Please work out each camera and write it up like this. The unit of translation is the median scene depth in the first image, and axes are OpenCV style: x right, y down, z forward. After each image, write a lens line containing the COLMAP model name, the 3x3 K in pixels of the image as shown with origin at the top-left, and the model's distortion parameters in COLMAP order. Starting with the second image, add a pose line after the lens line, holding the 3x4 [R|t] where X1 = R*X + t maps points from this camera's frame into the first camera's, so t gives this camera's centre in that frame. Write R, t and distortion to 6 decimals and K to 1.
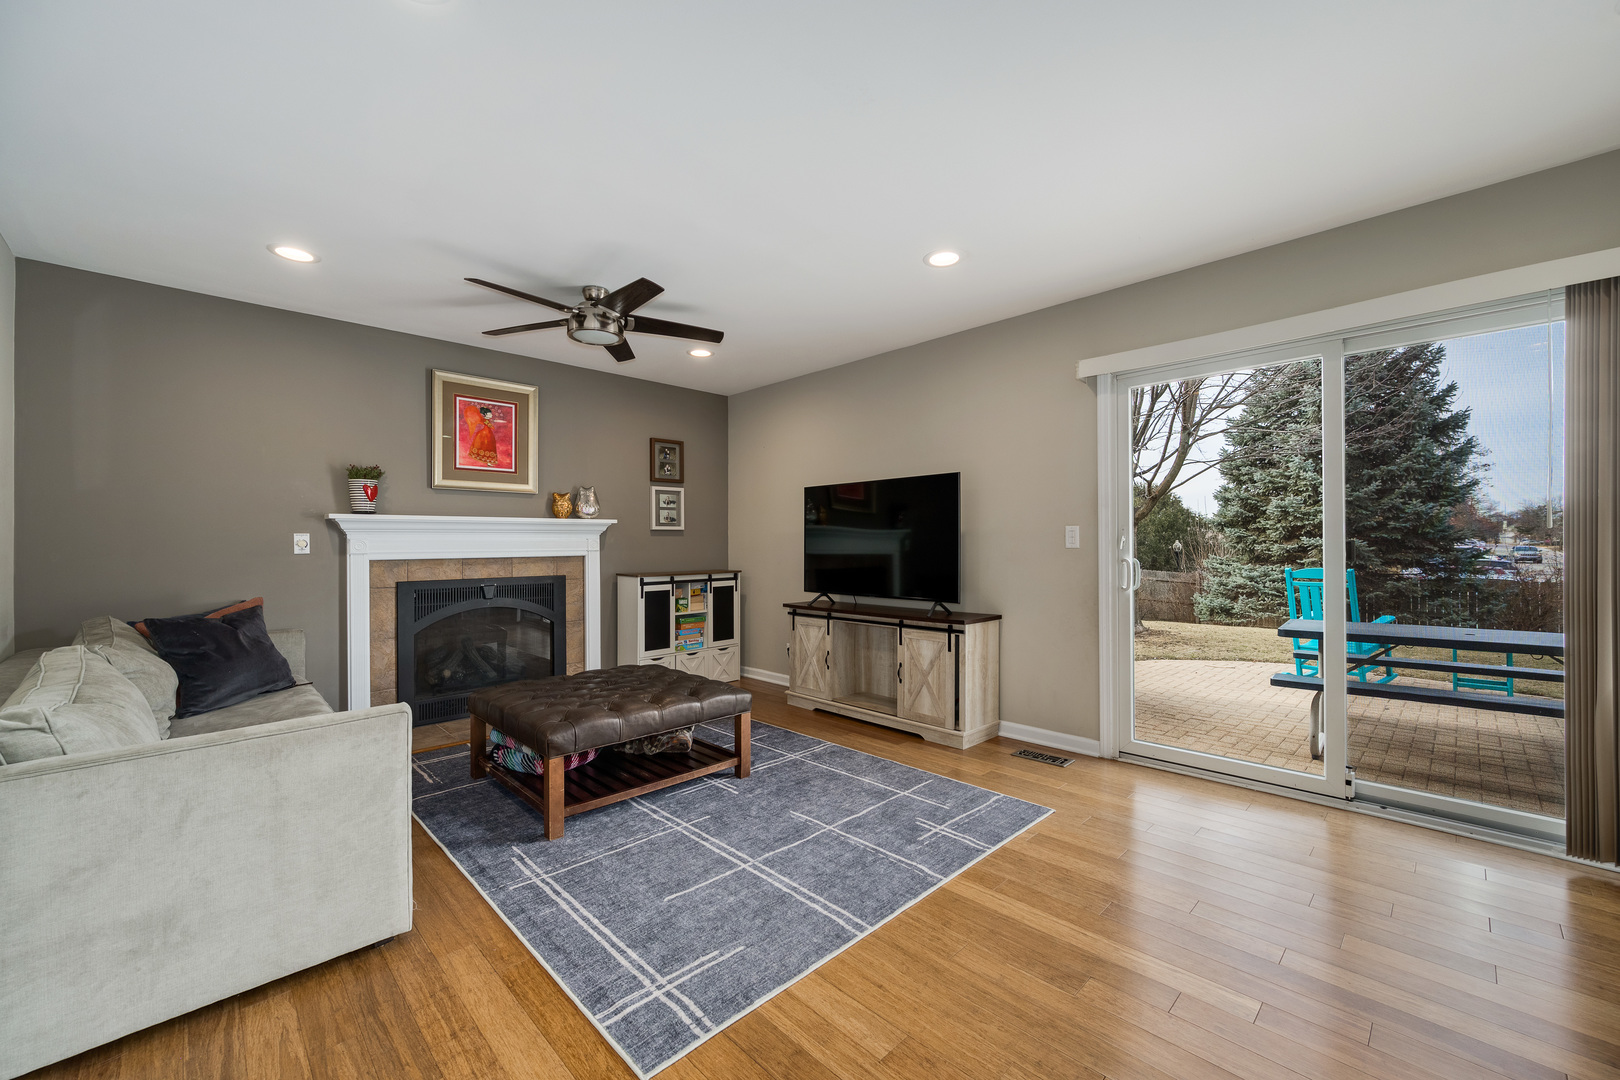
lens RADIAL K [[637.2, 0, 814.6], [0, 637.2, 547.0], [0, 0, 1]] dist [-0.001237, 0.000035]
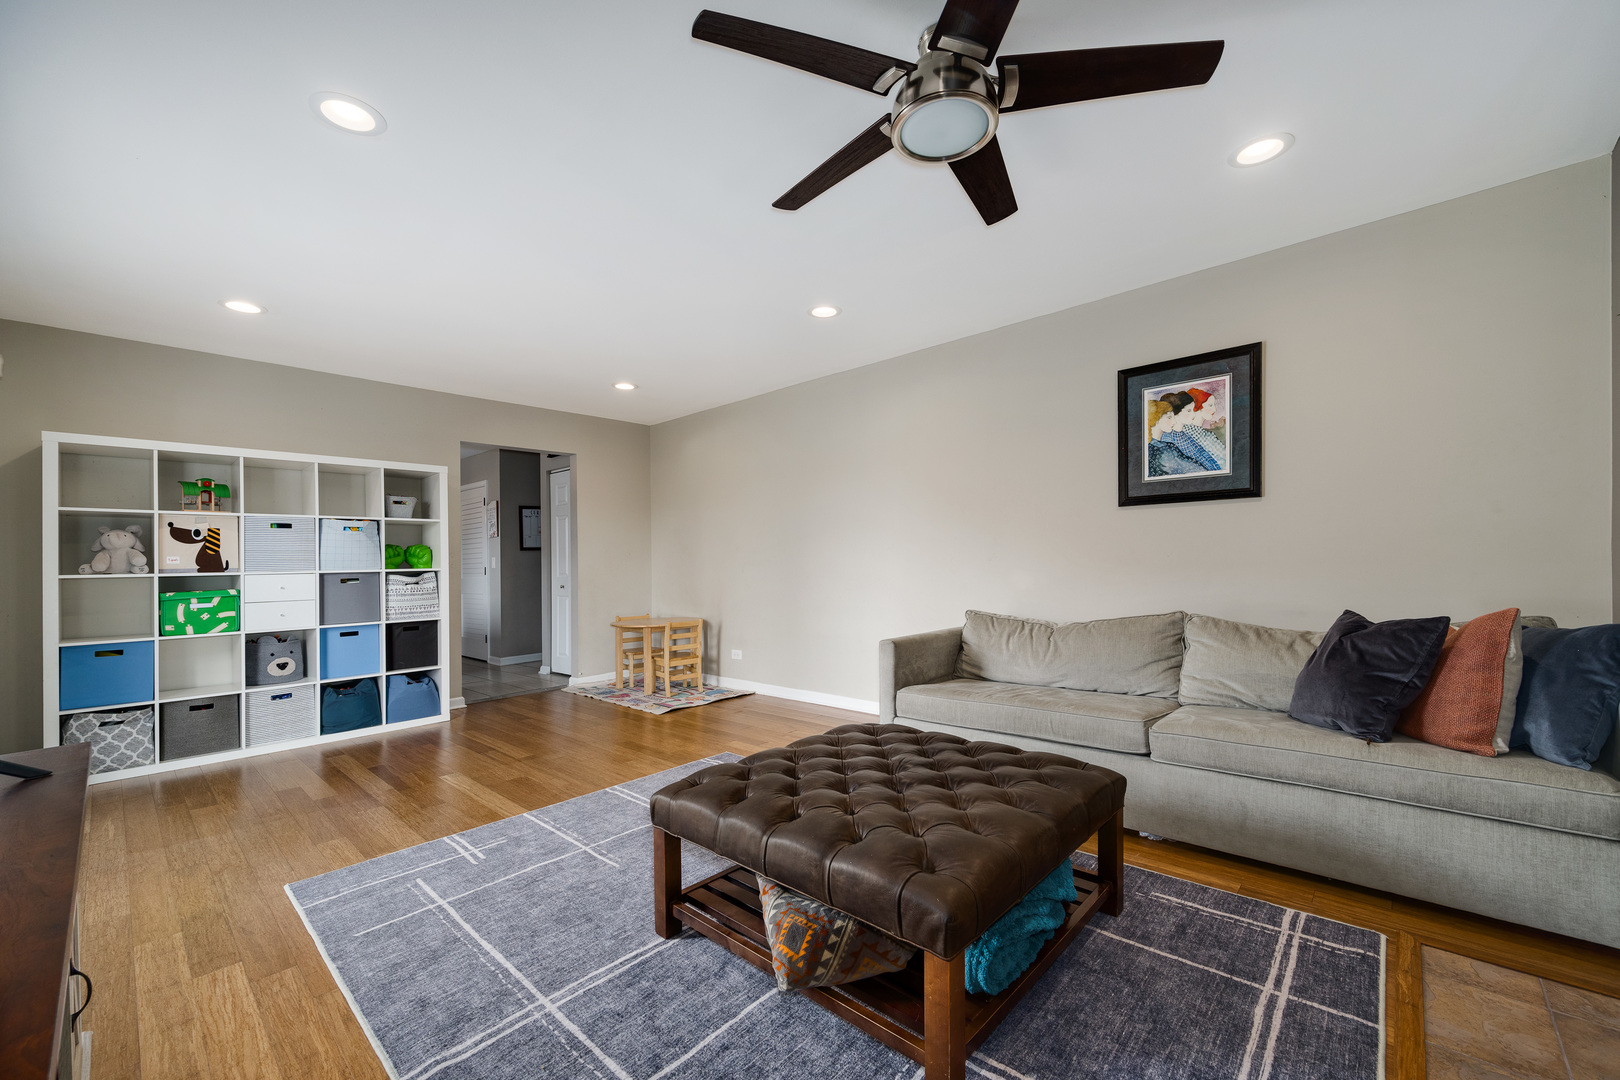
lens RADIAL K [[645.6, 0, 838.2], [0, 645.6, 549.4], [0, 0, 1]] dist [-0.002622, -0.000150]
pose [[-0.996549, 0.028106, -0.078107, -0.188818], [0.029201, 0.999490, -0.012916, 0.012296], [0.077704, -0.015152, -0.996861, 1.306639]]
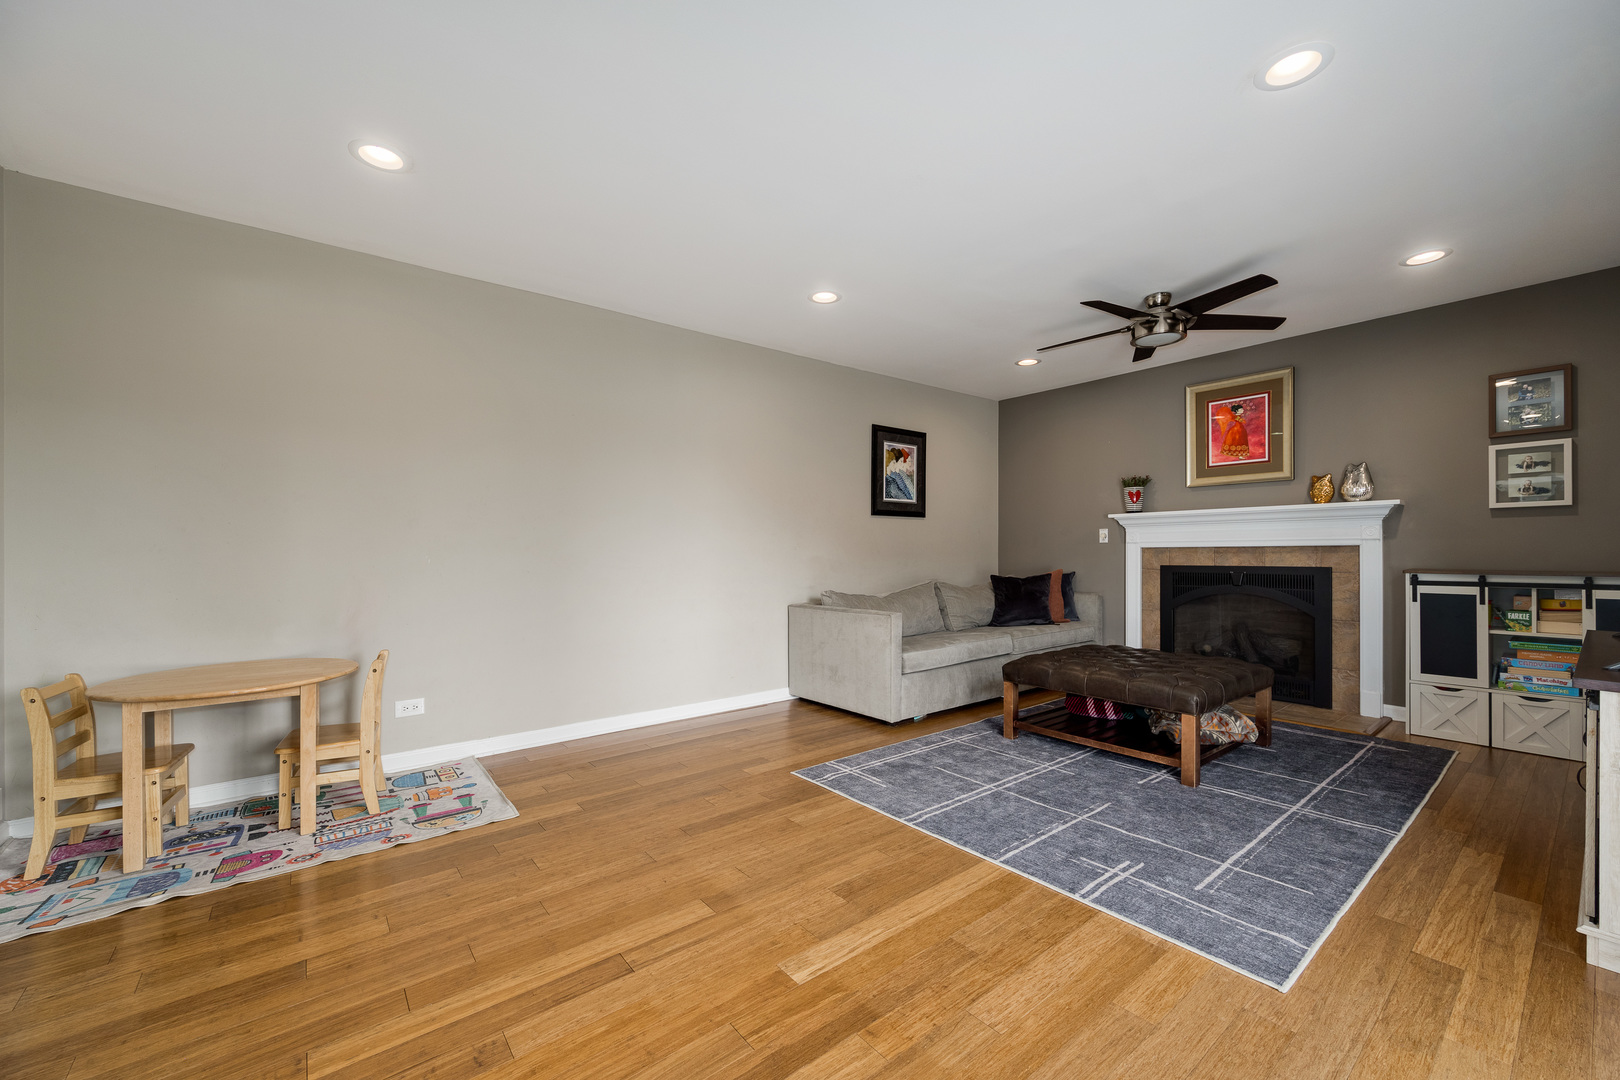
lens RADIAL K [[637.2, 0, 814.6], [0, 637.2, 547.0], [0, 0, 1]] dist [-0.001237, 0.000035]
pose [[-0.095694, -0.000483, -0.995411, 0.673344], [0.000897, 0.999999, -0.000572, 0.019261], [0.995410, -0.000947, -0.095694, 0.450945]]
